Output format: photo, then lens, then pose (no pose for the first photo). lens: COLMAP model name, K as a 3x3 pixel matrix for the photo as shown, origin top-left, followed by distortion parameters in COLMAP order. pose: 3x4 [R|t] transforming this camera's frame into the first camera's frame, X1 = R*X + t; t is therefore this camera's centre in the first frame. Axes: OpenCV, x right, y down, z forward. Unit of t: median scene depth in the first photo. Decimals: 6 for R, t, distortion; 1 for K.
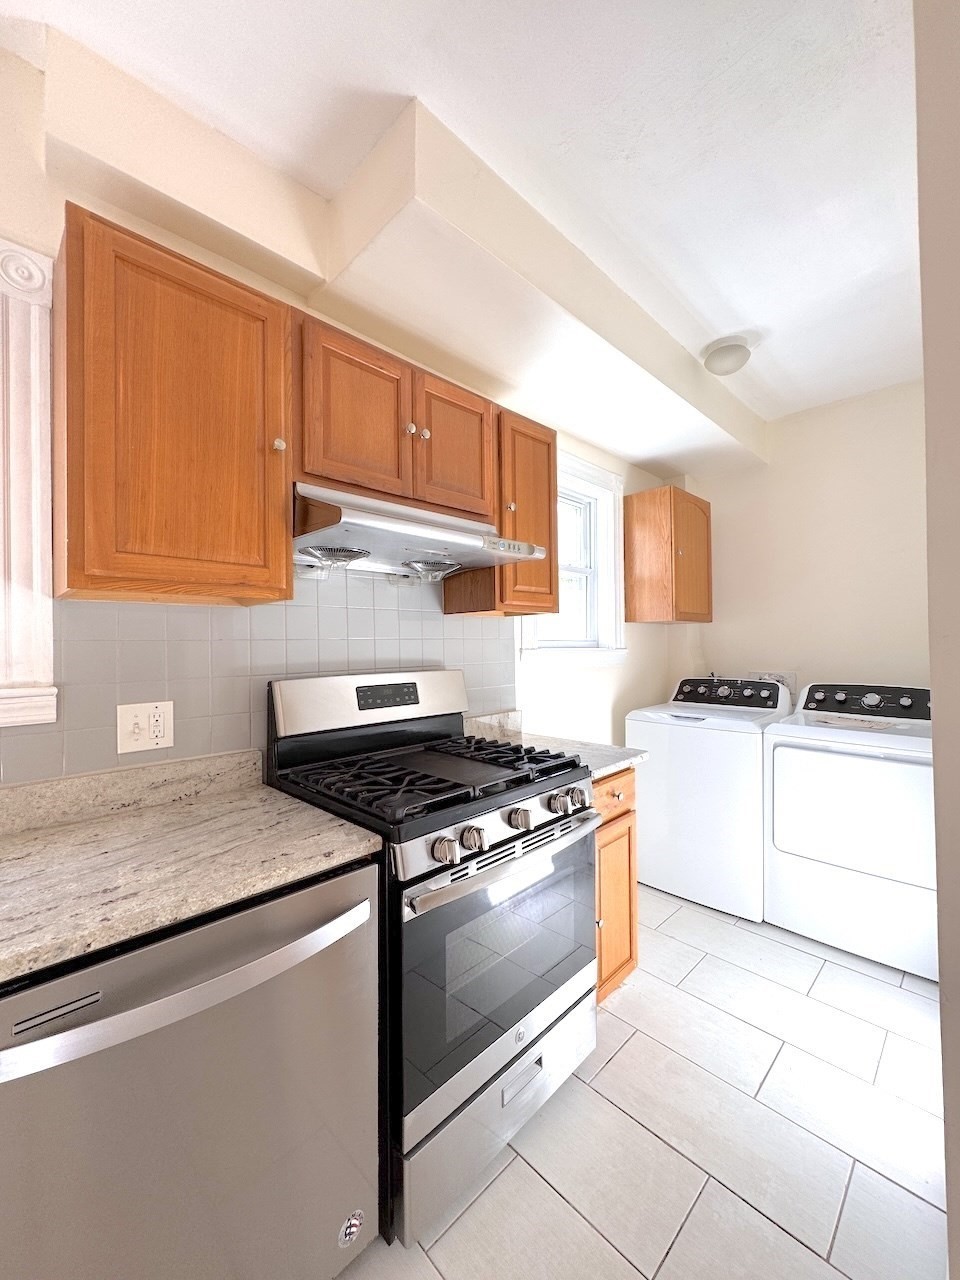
lens RADIAL K [[510.7, 0, 487.0], [0, 510.7, 637.5], [0, 0, 1]] dist [0.000272, 0.000101]
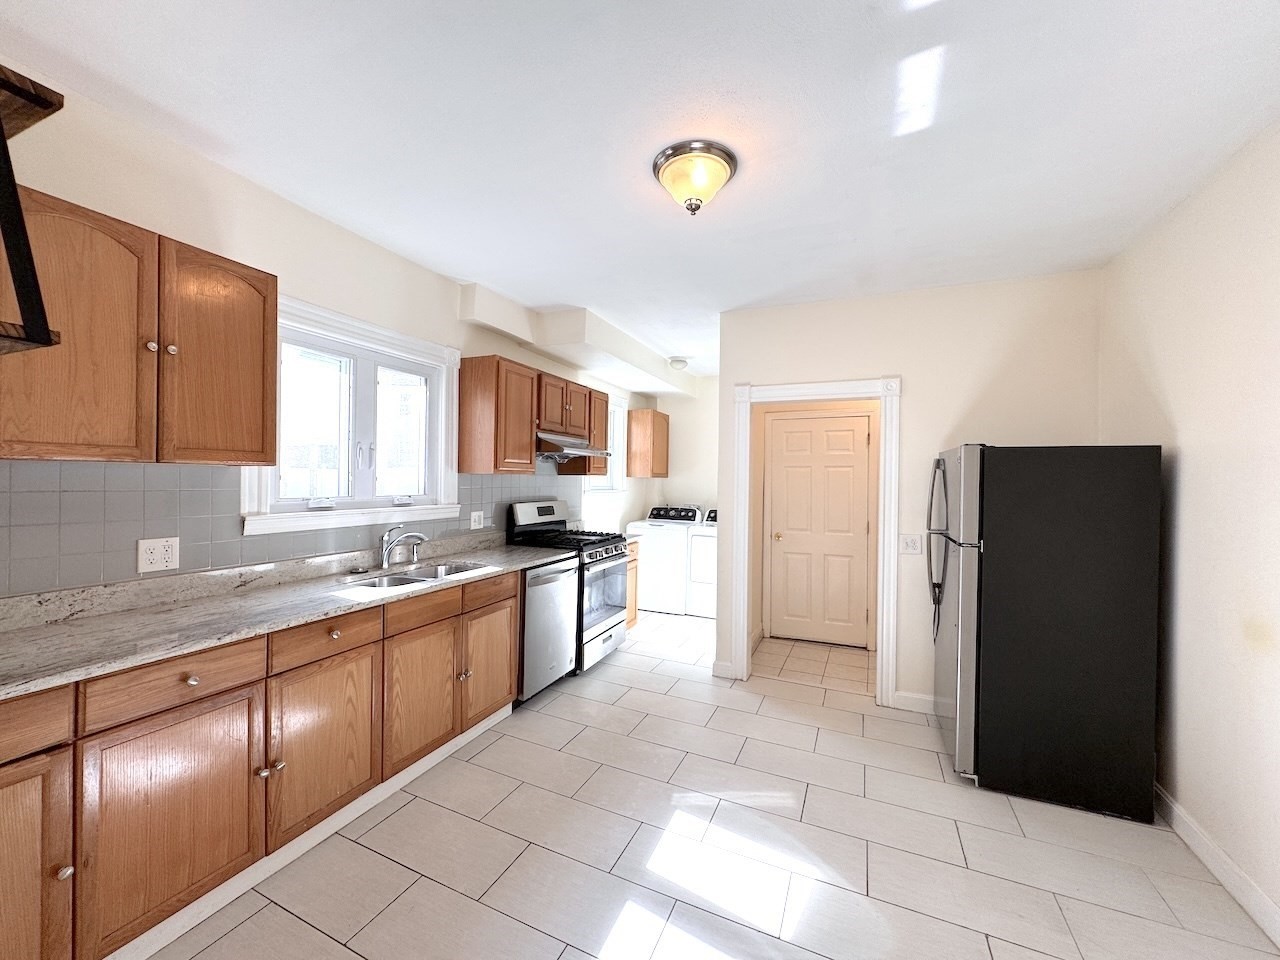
lens RADIAL K [[510.7, 0, 637.8], [0, 510.7, 482.1], [0, 0, 1]] dist [0.000272, 0.000101]
pose [[0.932689, 0.025225, 0.359797, -0.539666], [-0.032106, 0.999398, 0.013160, -0.054563], [-0.359249, -0.023826, 0.932938, -1.138826]]
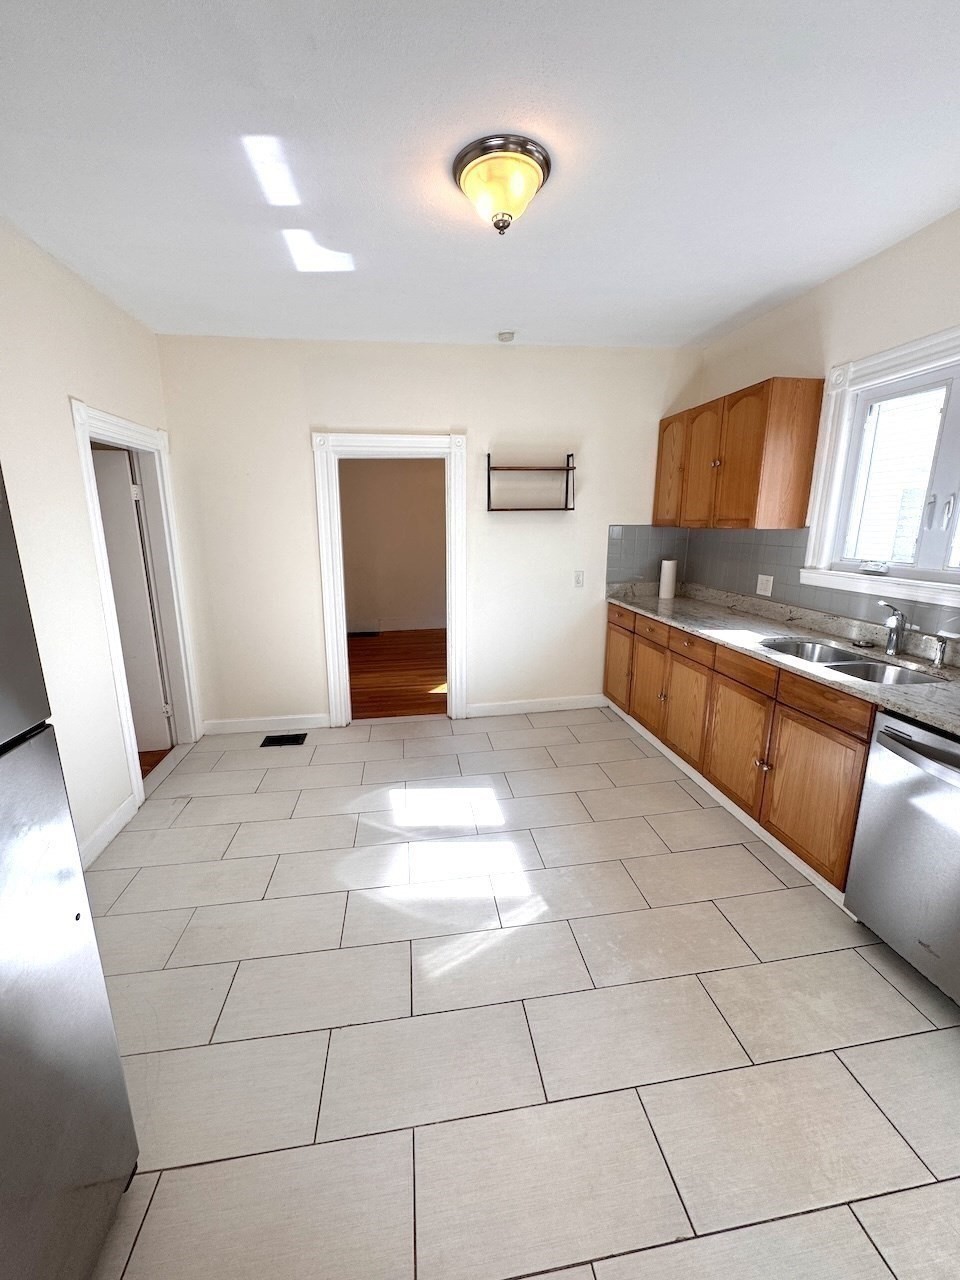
lens RADIAL K [[510.7, 0, 482.0], [0, 510.7, 636.3], [0, 0, 1]] dist [0.000272, 0.000101]
pose [[-0.592087, 0.192467, -0.782553, 0.687125], [0.022387, 0.974615, 0.222766, -0.089632], [0.805563, 0.114378, -0.581366, 0.258845]]
